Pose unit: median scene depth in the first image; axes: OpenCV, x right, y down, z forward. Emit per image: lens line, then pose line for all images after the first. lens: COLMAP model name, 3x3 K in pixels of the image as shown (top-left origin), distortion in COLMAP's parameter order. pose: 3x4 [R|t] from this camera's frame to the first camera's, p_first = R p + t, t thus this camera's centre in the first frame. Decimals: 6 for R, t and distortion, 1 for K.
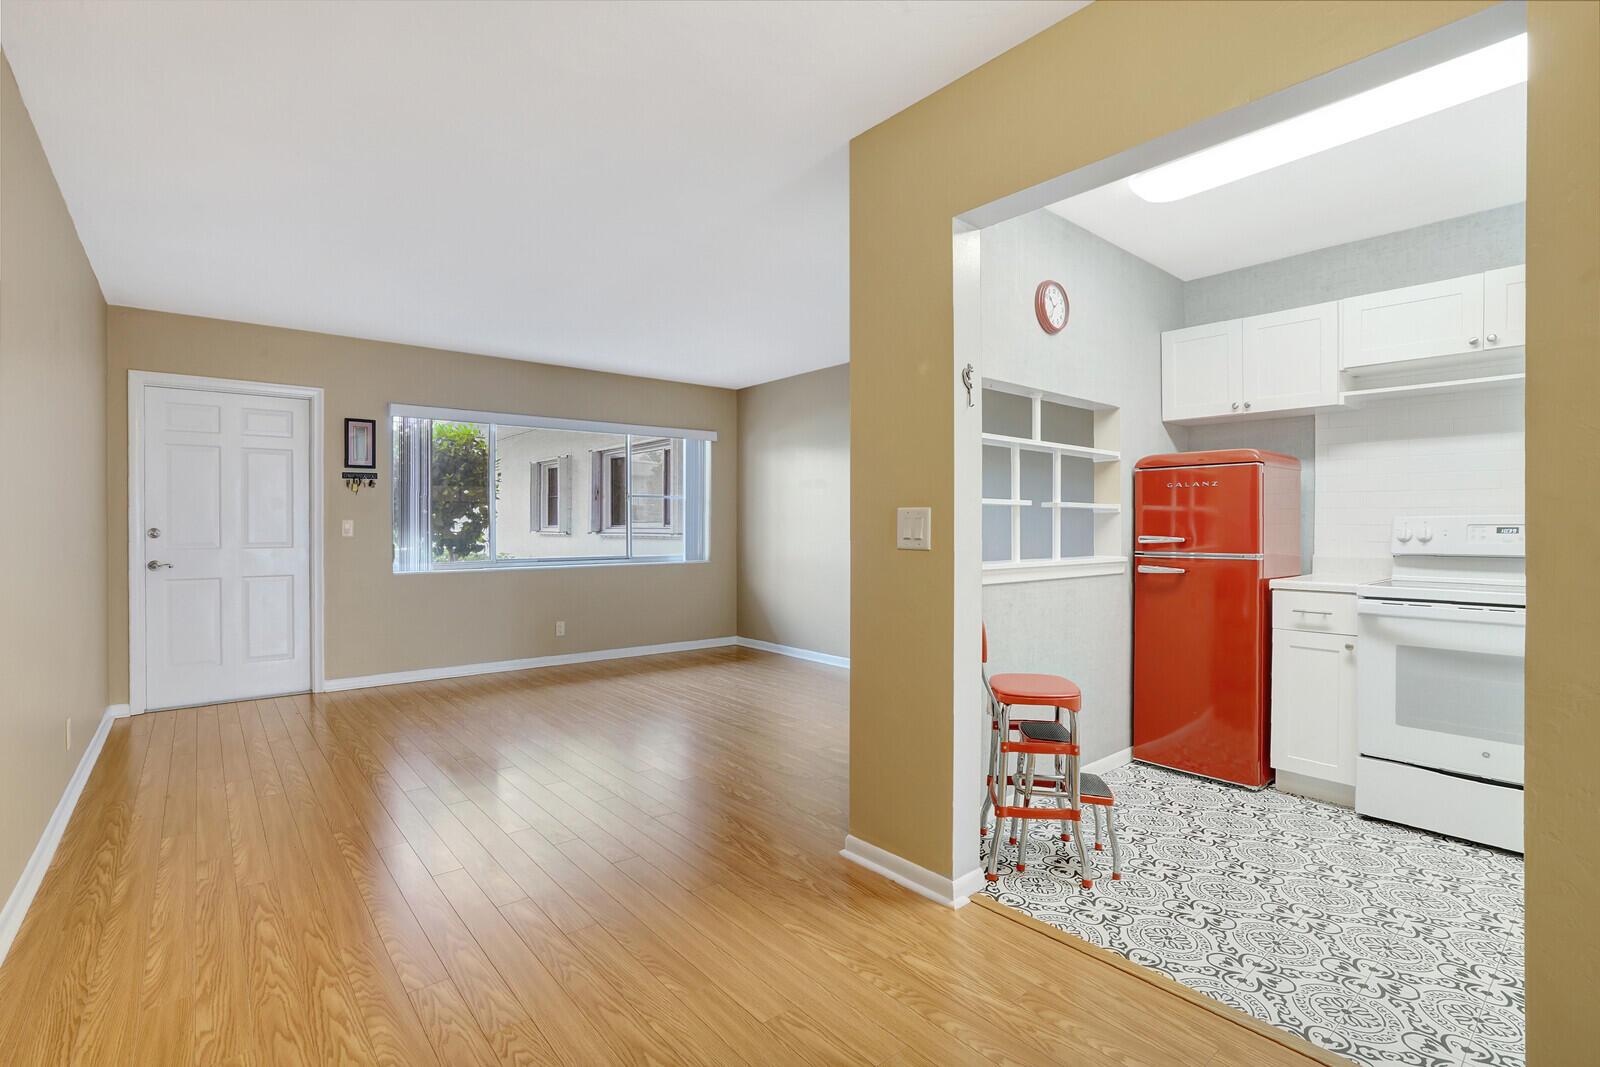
lens RADIAL K [[749.4, 0, 797.7], [0, 749.4, 530.6], [0, 0, 1]] dist [-0.042642, 0.033809]
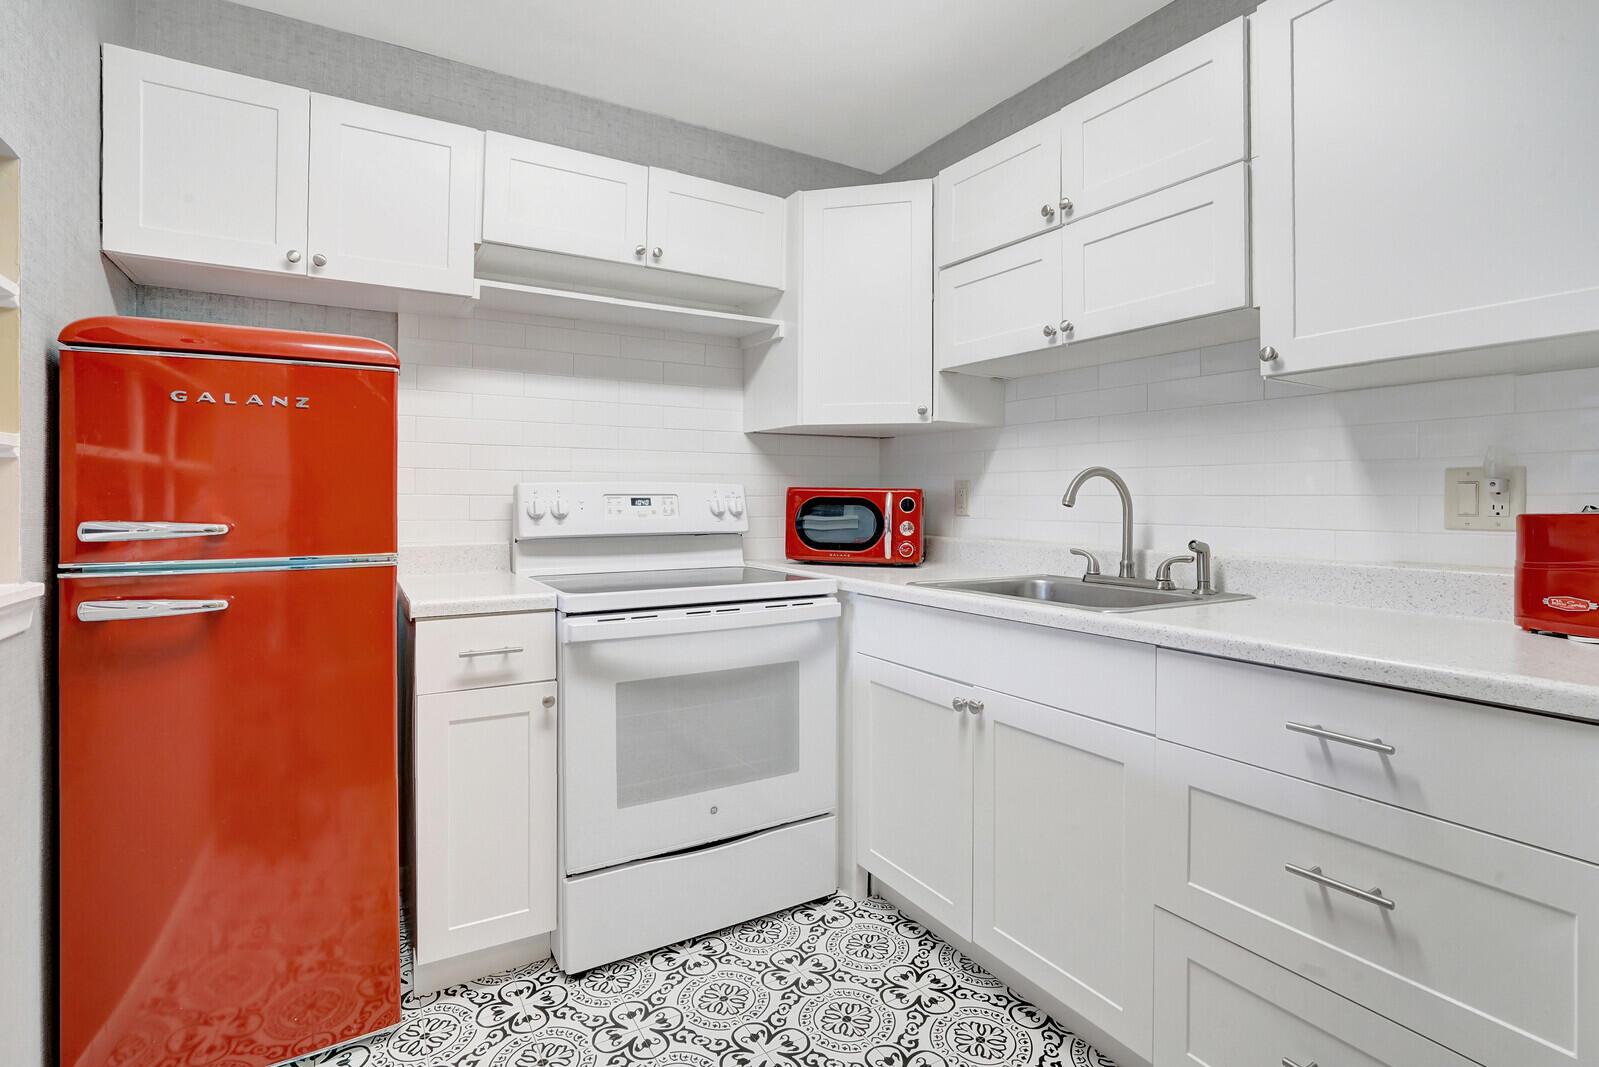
lens RADIAL K [[760.4, 0, 794.9], [0, 760.4, 487.6], [0, 0, 1]] dist [-0.015389, 0.001784]
pose [[0.157166, 0.013981, 0.987473, 0.149782], [0.009571, 0.999831, -0.015679, -0.001200], [-0.987526, 0.011915, 0.157006, 0.608290]]
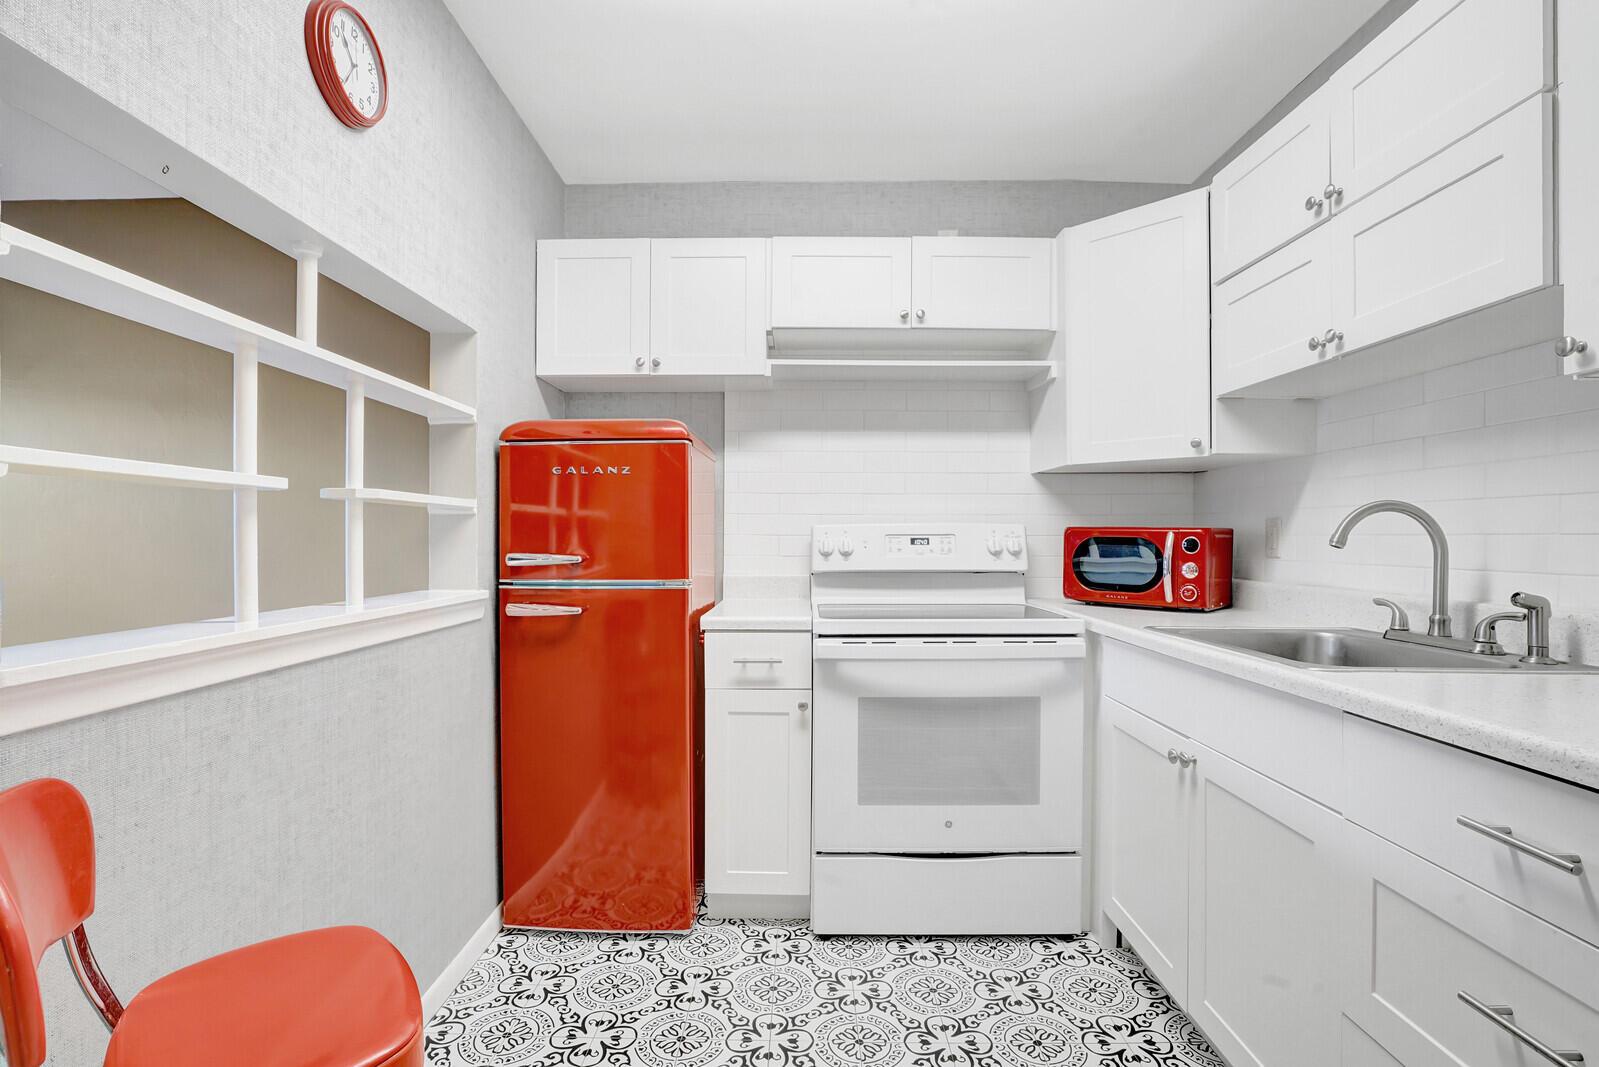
lens RADIAL K [[749.0, 0, 797.2], [0, 749.0, 530.6], [0, 0, 1]] dist [-0.042642, 0.033809]
pose [[0.638725, 0.006998, 0.769403, 0.157603], [0.007871, 0.999847, -0.015629, -0.000268], [-0.769395, 0.016038, 0.638572, 0.463317]]
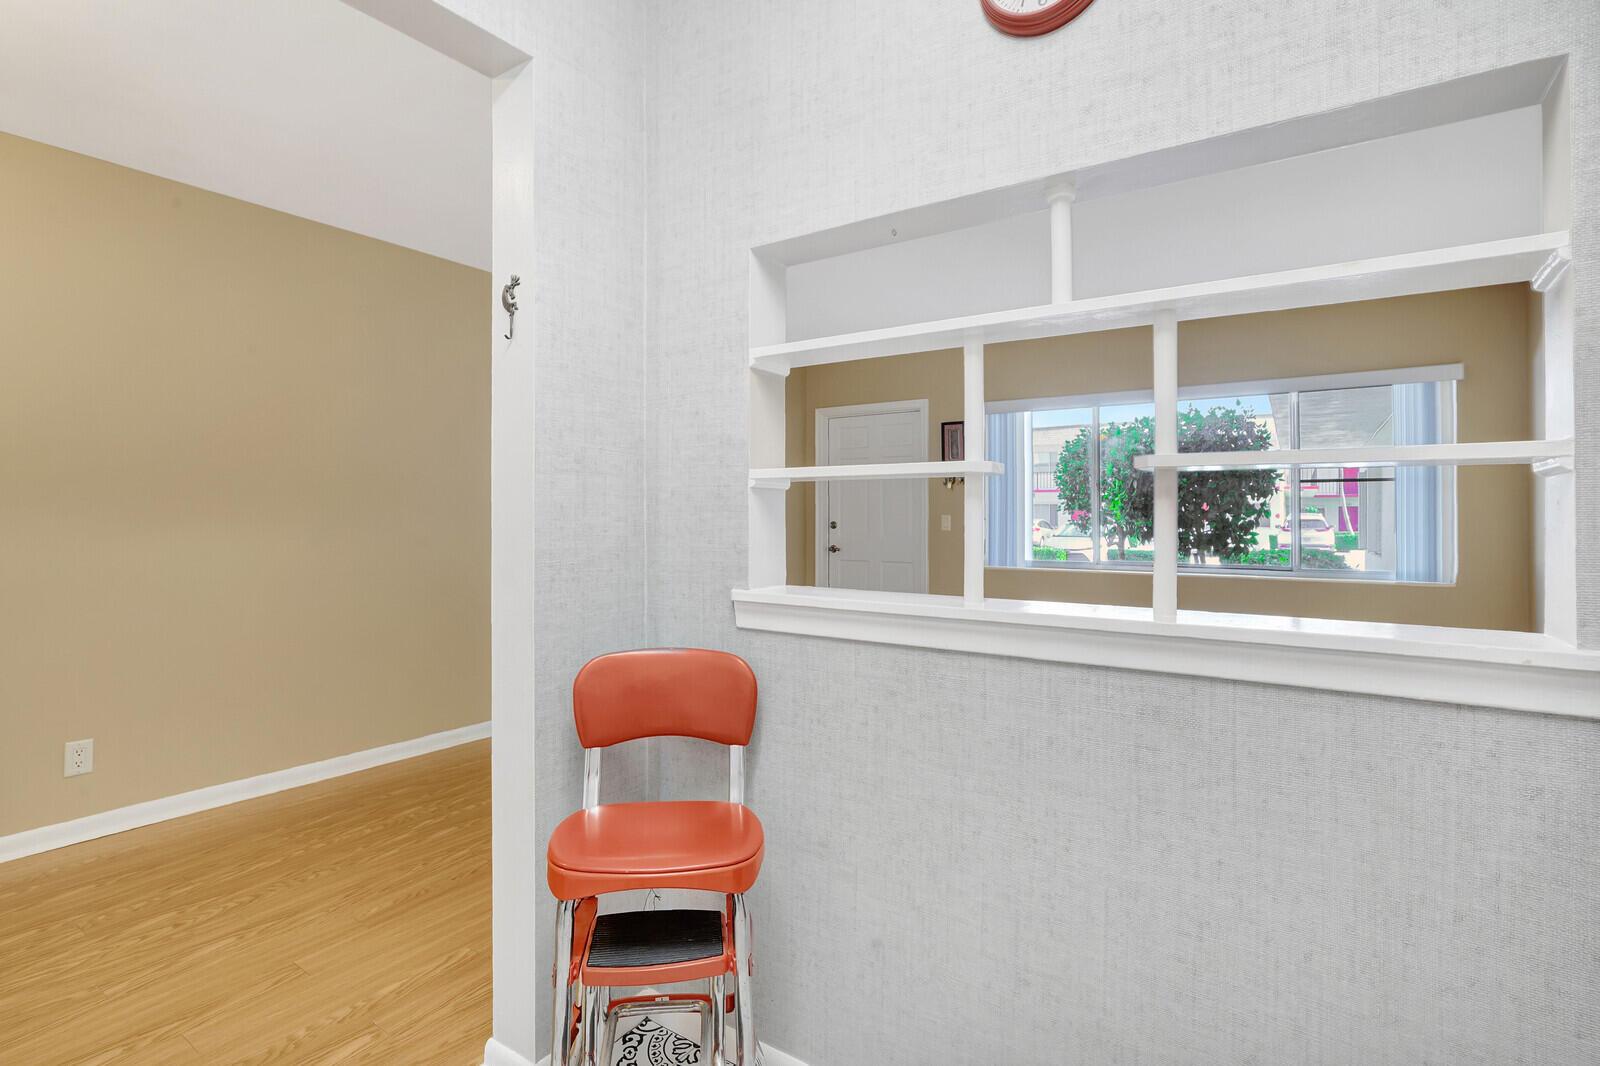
lens RADIAL K [[757.3, 0, 780.5], [0, 757.3, 516.2], [0, 0, 1]] dist [-0.010351, 0.000315]
pose [[0.288897, -0.001871, -0.957358, 0.658602], [-0.013274, 0.999894, -0.005960, -0.004905], [0.957268, 0.014430, 0.288842, 0.722137]]
